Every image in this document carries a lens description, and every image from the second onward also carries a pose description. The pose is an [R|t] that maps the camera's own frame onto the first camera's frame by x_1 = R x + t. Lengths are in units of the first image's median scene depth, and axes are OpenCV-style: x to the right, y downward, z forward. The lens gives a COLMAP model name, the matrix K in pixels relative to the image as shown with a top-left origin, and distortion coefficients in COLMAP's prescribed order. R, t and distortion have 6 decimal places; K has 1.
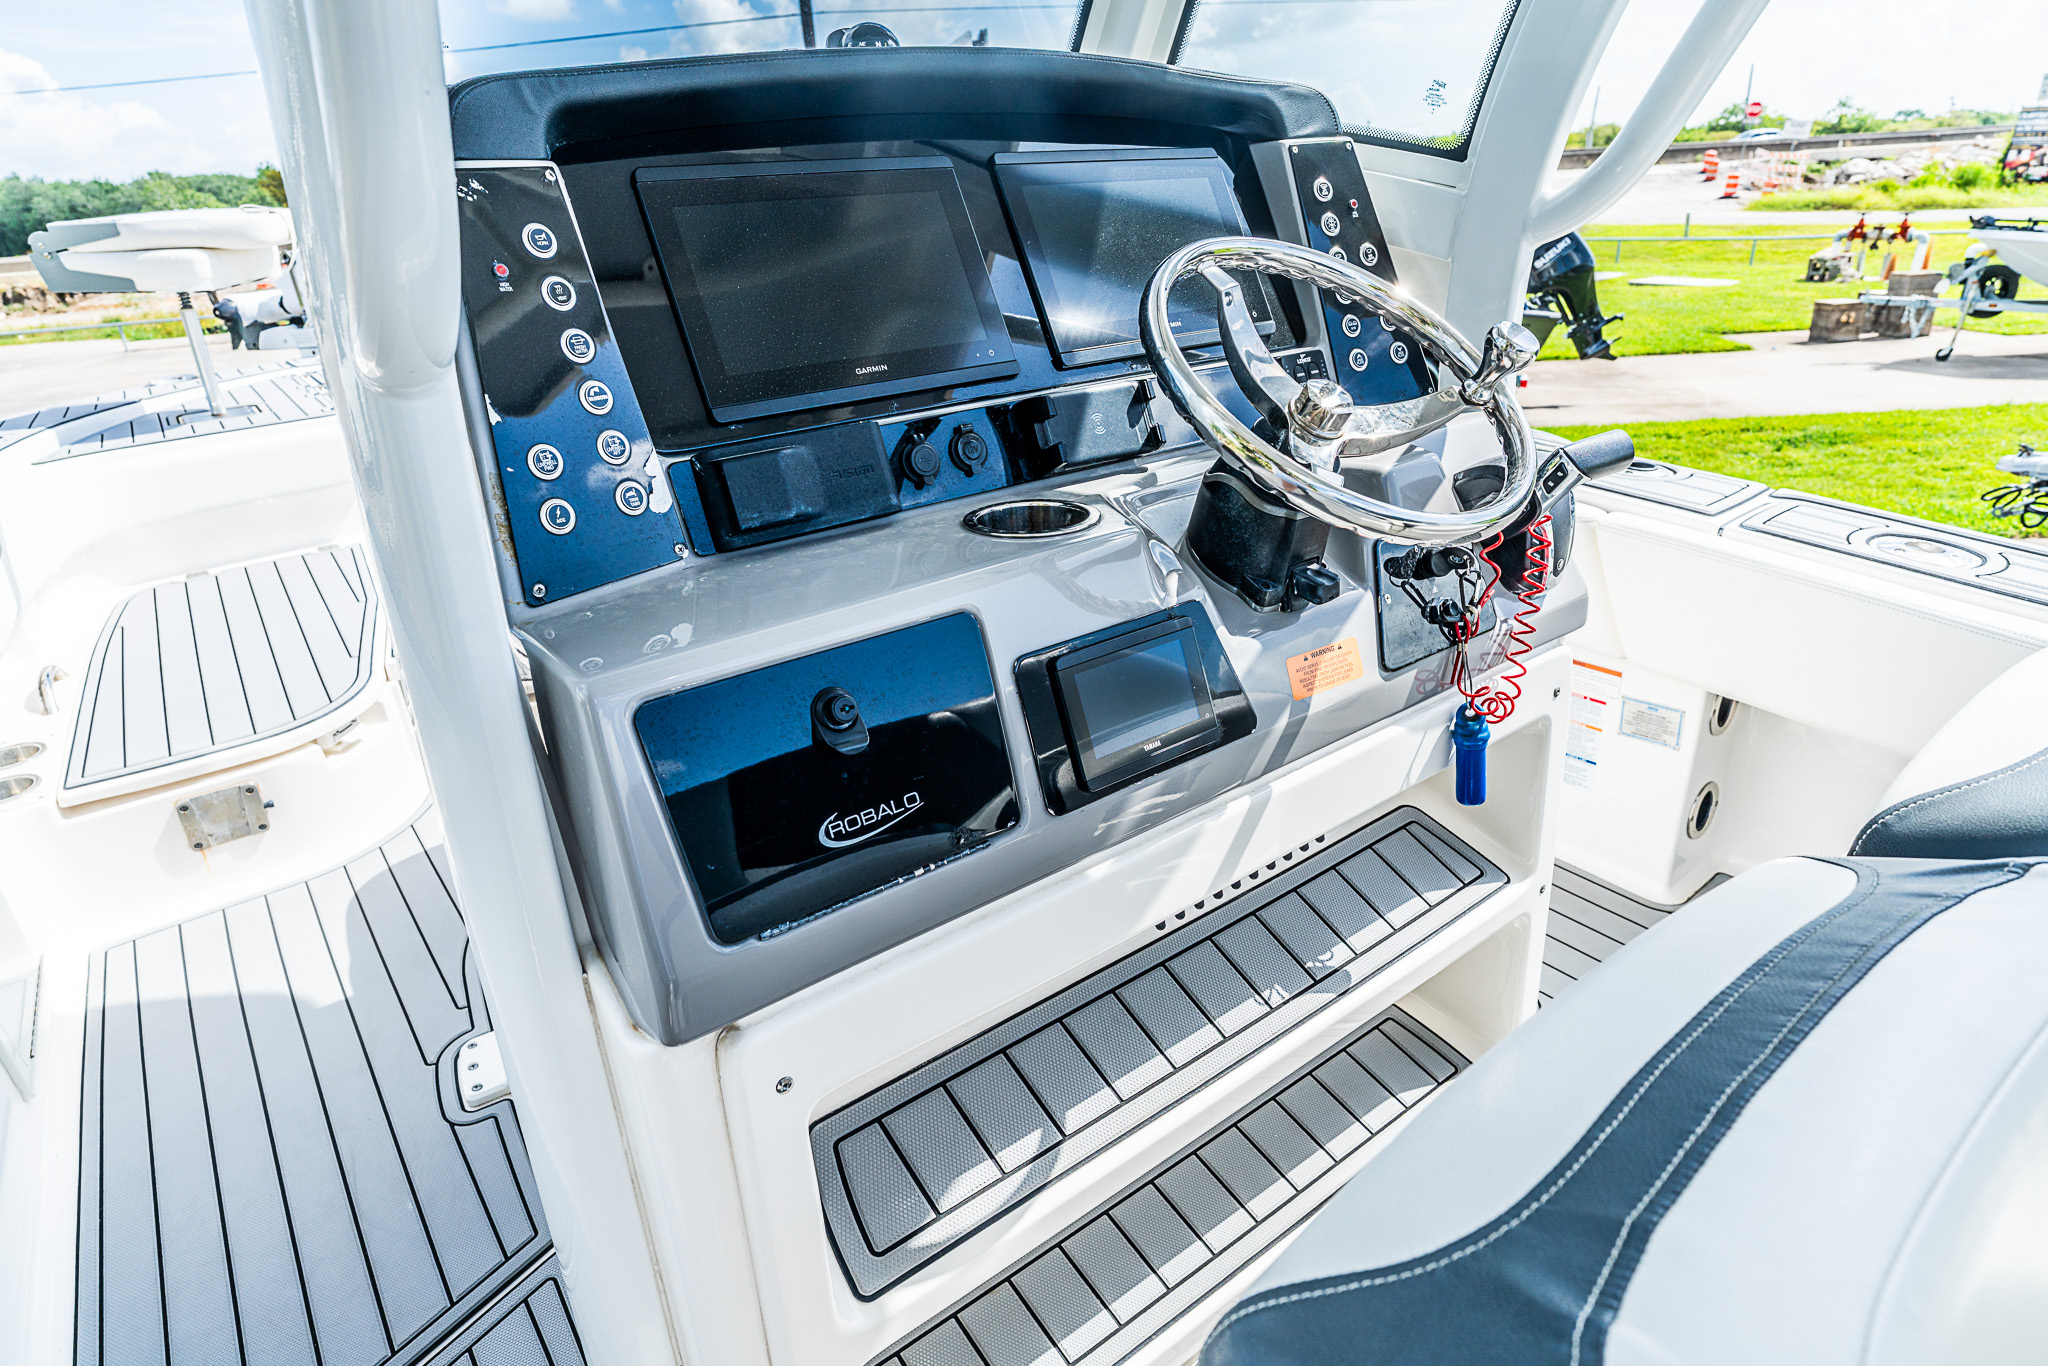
lens RADIAL K [[1145.9, 0, 1009.2], [0, 1145.9, 693.9], [0, 0, 1]] dist [-0.063153, 0.030990]
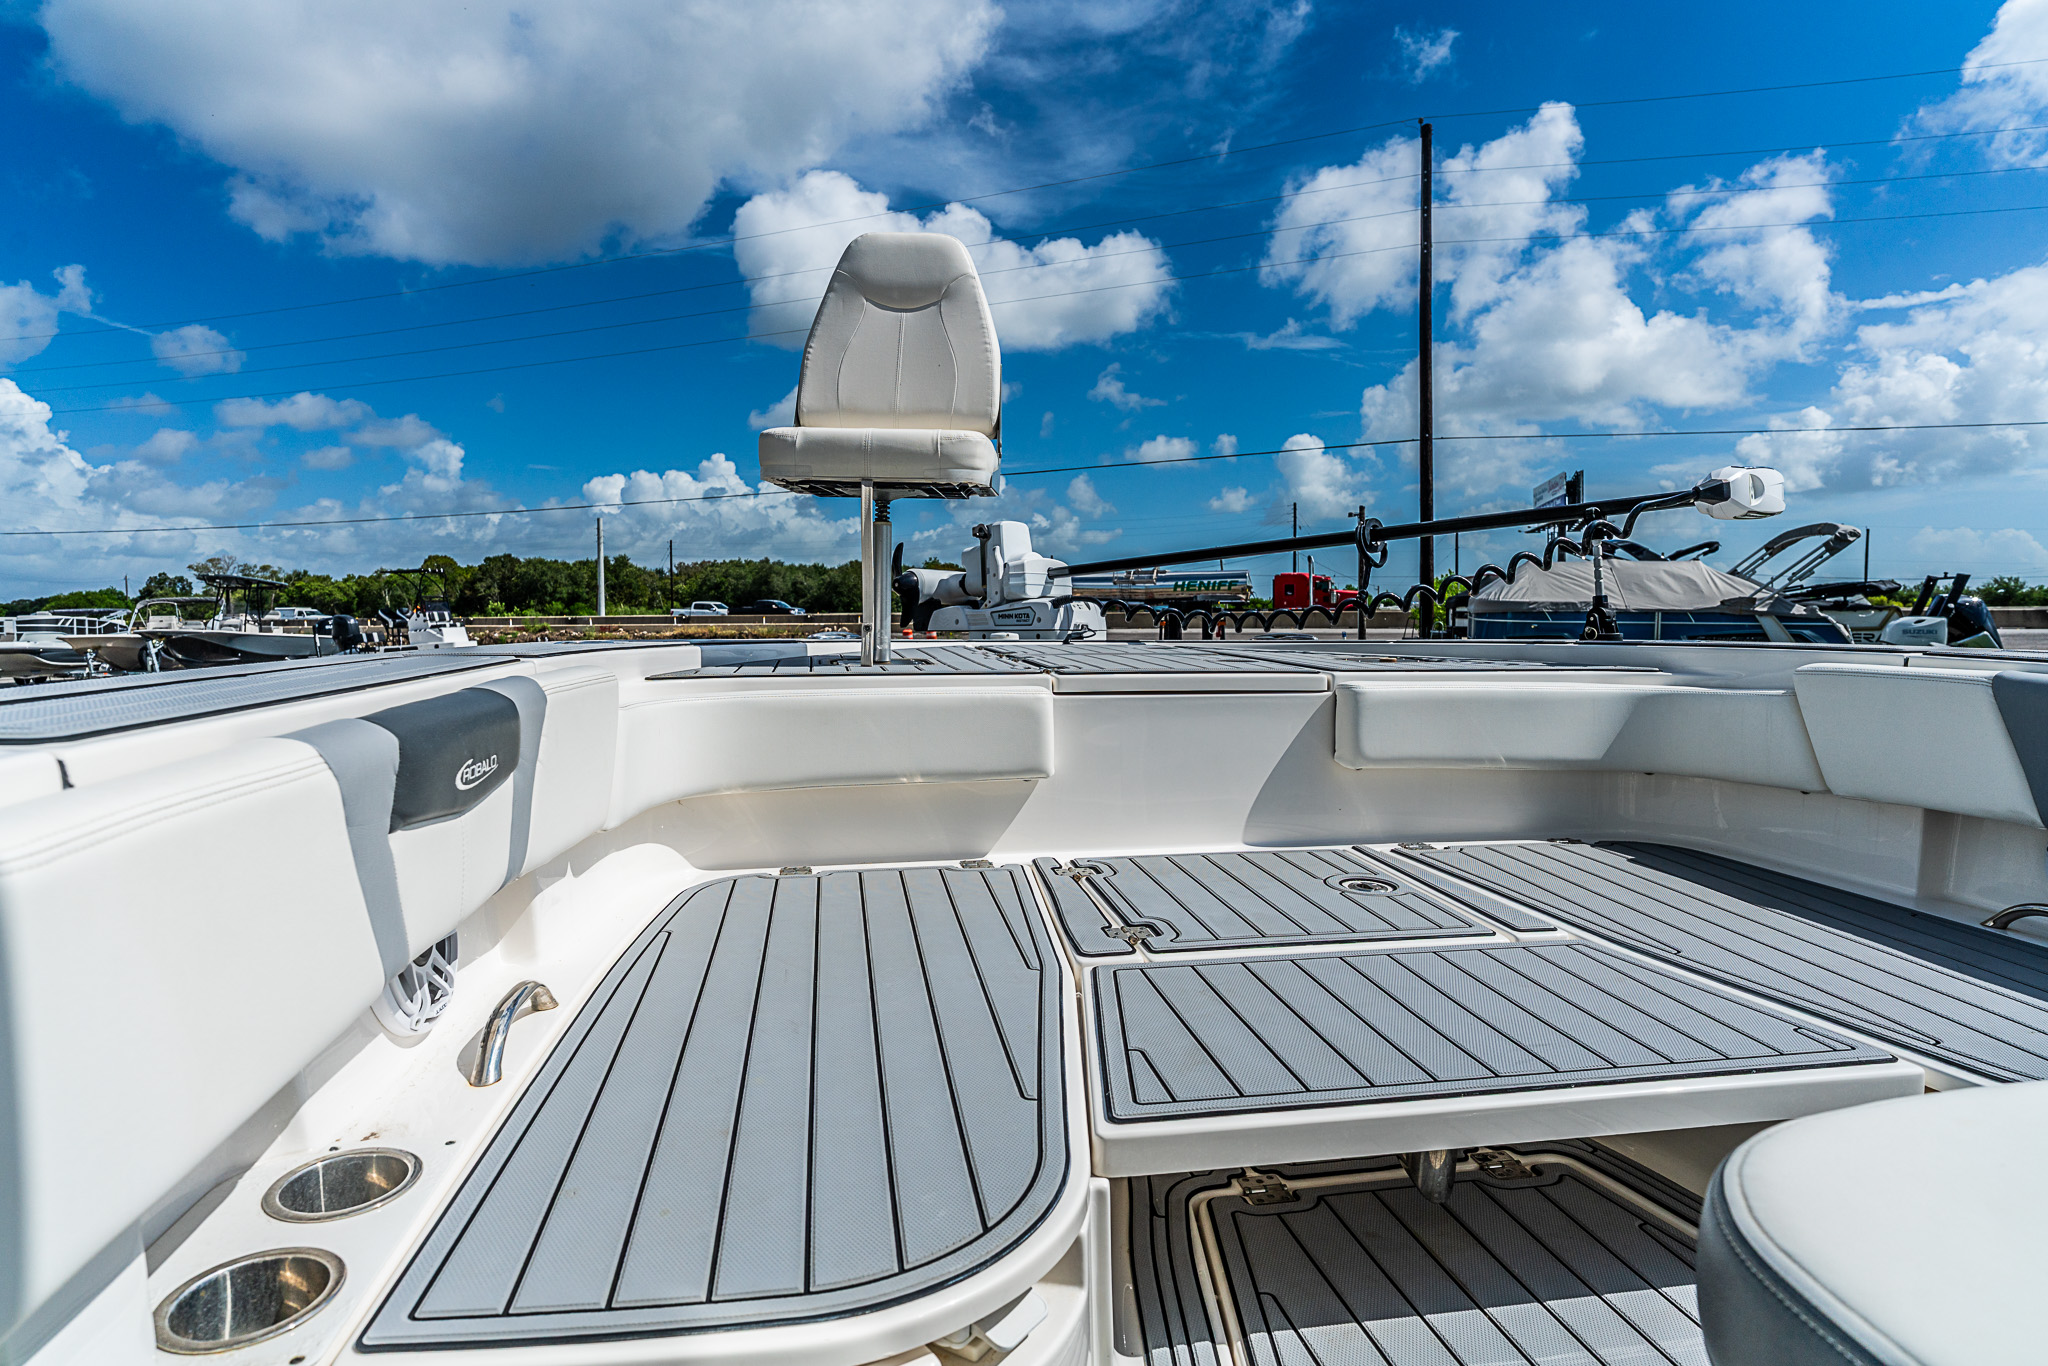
lens RADIAL K [[1142.9, 0, 1011.3], [0, 1142.9, 693.9], [0, 0, 1]] dist [-0.066598, 0.034095]
pose [[0.889610, 0.086141, -0.448525, -0.488704], [-0.231556, 0.931546, -0.280364, -0.068350], [0.393671, 0.353273, 0.848659, 0.674139]]
